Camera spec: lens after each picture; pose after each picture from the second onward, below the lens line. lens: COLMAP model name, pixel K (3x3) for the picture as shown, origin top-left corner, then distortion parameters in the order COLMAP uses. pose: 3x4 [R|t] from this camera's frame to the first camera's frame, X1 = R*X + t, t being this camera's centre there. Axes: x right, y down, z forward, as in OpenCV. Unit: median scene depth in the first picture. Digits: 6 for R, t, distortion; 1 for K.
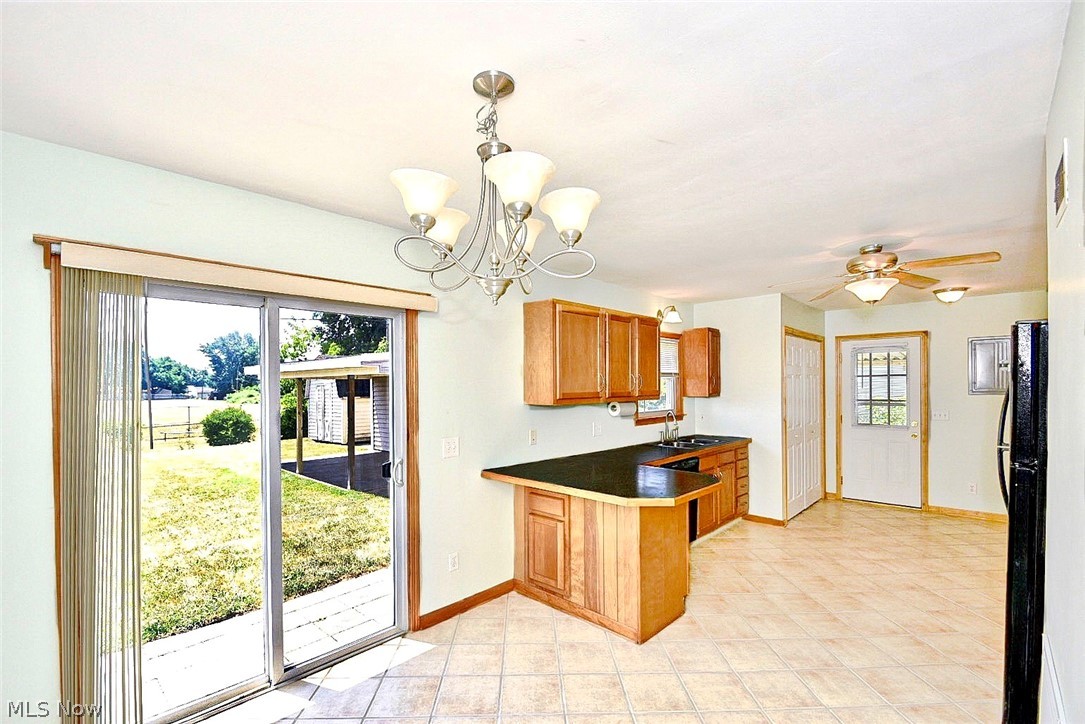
lens RADIAL K [[496.6, 0, 544.2], [0, 496.6, 380.8], [0, 0, 1]] dist [0.026677, -0.031204]
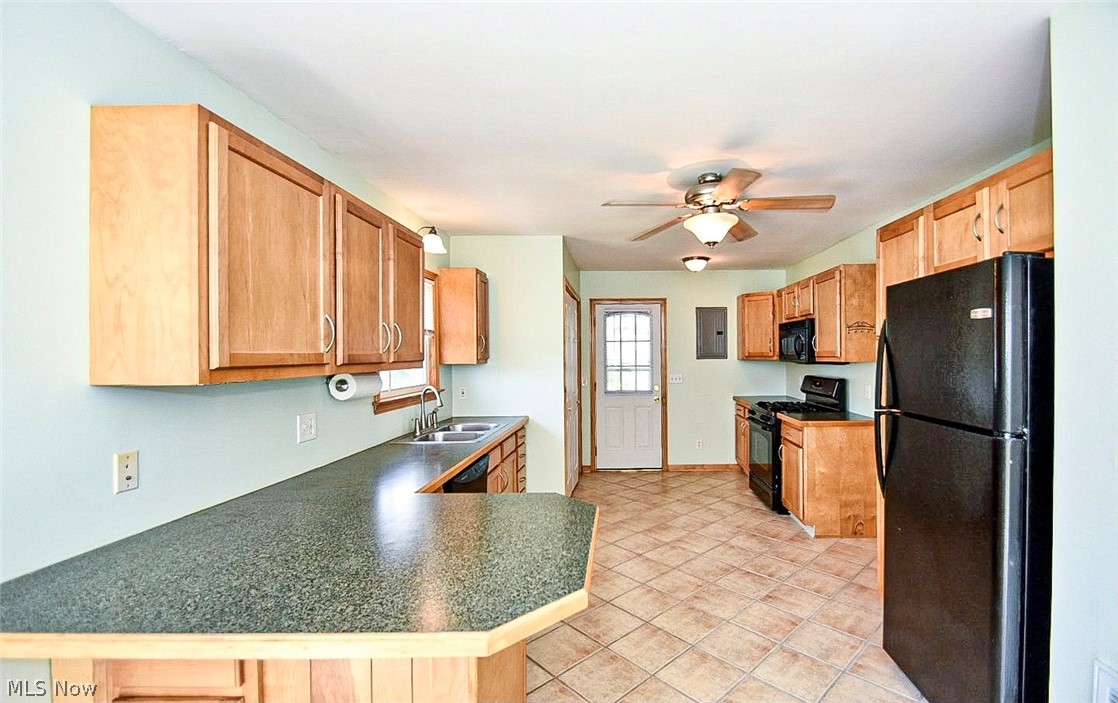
lens RADIAL K [[482.7, 0, 620.3], [0, 482.7, 354.0], [0, 0, 1]] dist [0.000604, -0.005479]
pose [[0.725937, 0.000384, 0.687761, -0.000881], [-0.000922, 0.999999, 0.000415, 0.019991], [-0.687761, -0.000936, 0.725937, 0.407262]]
